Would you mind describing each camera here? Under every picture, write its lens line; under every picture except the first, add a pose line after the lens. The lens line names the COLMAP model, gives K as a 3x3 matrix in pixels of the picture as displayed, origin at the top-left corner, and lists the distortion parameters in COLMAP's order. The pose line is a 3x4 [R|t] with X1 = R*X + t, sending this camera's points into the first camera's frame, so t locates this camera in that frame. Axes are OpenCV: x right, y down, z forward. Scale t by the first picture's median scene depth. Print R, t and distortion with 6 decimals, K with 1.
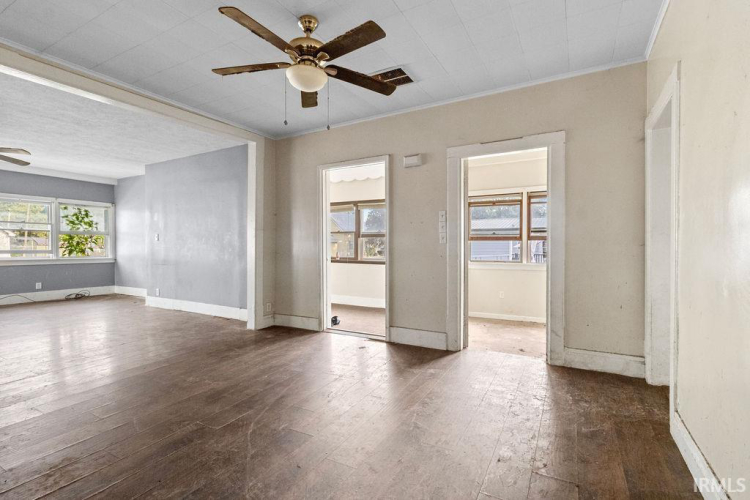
lens RADIAL K [[344.2, 0, 380.8], [0, 344.2, 246.7], [0, 0, 1]] dist [-0.004174, -0.000483]
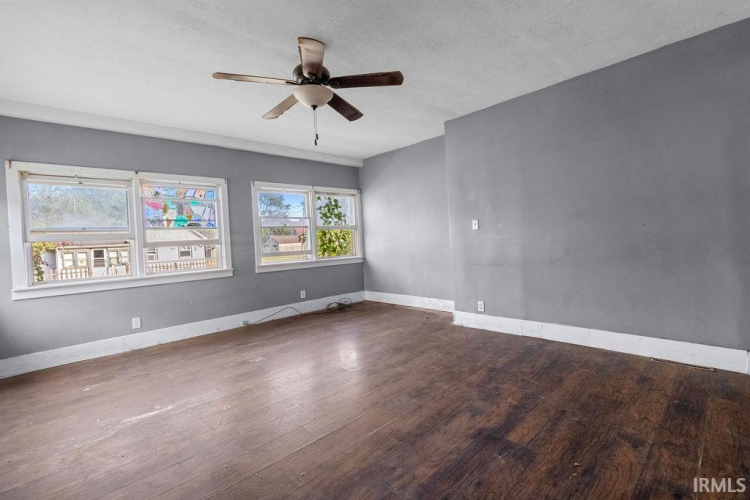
lens RADIAL K [[344.2, 0, 379.1], [0, 344.2, 244.3], [0, 0, 1]] dist [-0.004174, -0.000483]
pose [[0.951056, -0.044305, -0.305827, -0.525301], [0.051278, 0.998575, 0.014799, -0.007668], [0.304735, -0.029756, 0.951972, 0.254154]]
